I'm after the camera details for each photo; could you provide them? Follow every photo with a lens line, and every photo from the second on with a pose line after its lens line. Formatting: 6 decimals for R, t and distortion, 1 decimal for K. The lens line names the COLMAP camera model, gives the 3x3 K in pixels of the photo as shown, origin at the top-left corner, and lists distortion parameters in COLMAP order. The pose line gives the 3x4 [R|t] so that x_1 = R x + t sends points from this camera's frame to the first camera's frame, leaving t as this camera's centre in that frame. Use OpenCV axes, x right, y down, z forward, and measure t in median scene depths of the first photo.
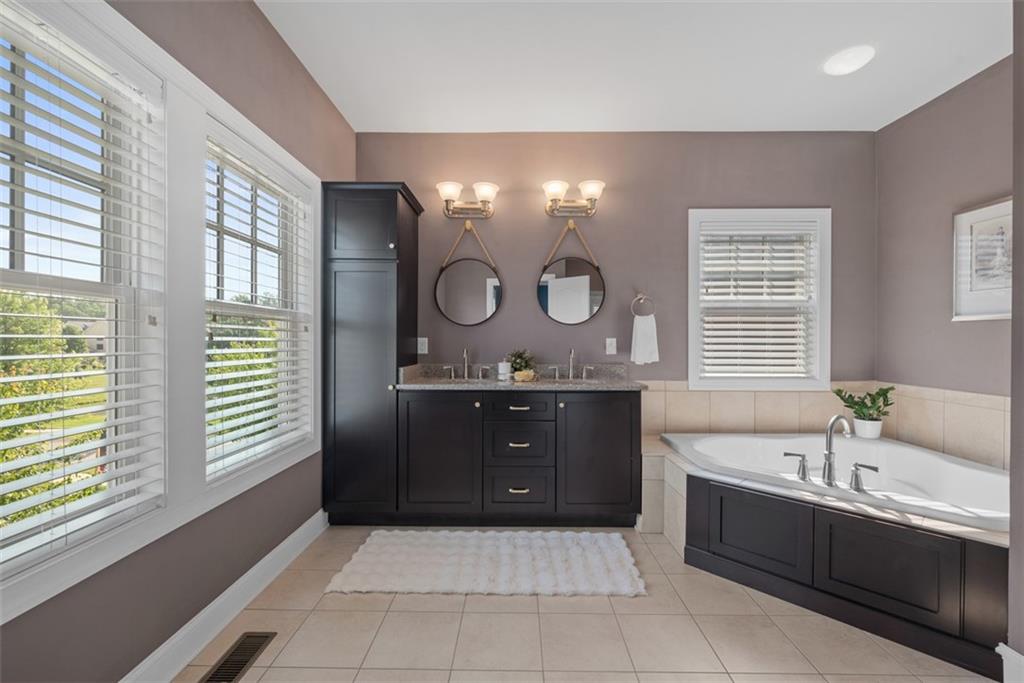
lens RADIAL K [[432.2, 0, 514.4], [0, 432.2, 342.7], [0, 0, 1]] dist [0.000057, 0.000542]
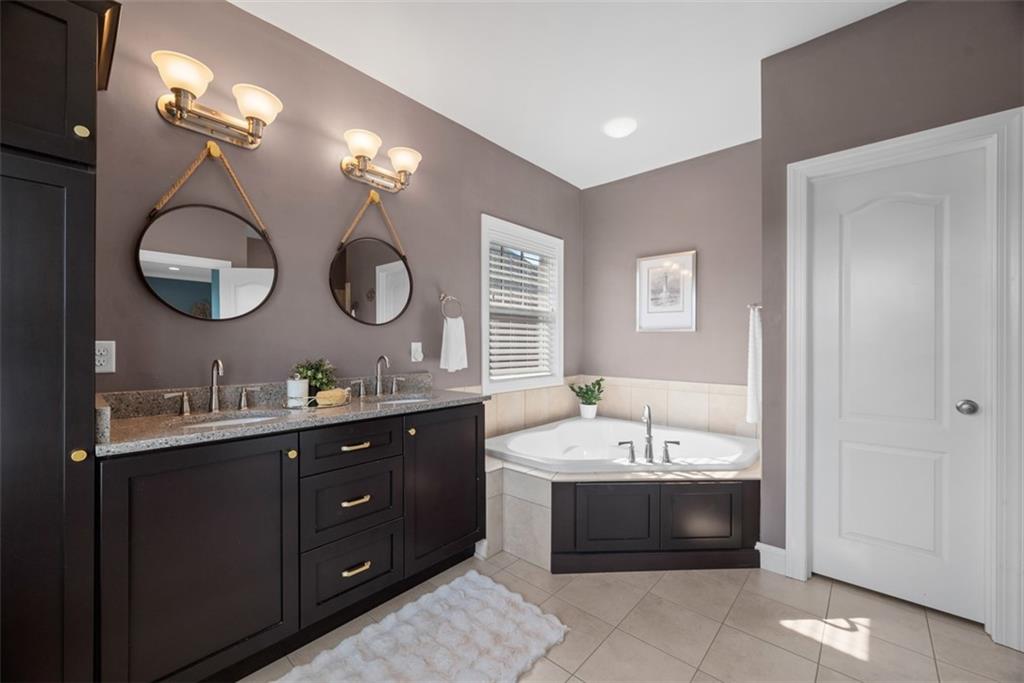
lens RADIAL K [[406.3, 0, 514.0], [0, 406.3, 343.0], [0, 0, 1]] dist [0.002849, -0.000019]
pose [[0.656281, 0.000938, 0.754516, -0.278707], [0.002262, 0.999992, -0.003210, -0.007147], [-0.754513, 0.003814, 0.656274, 0.360591]]
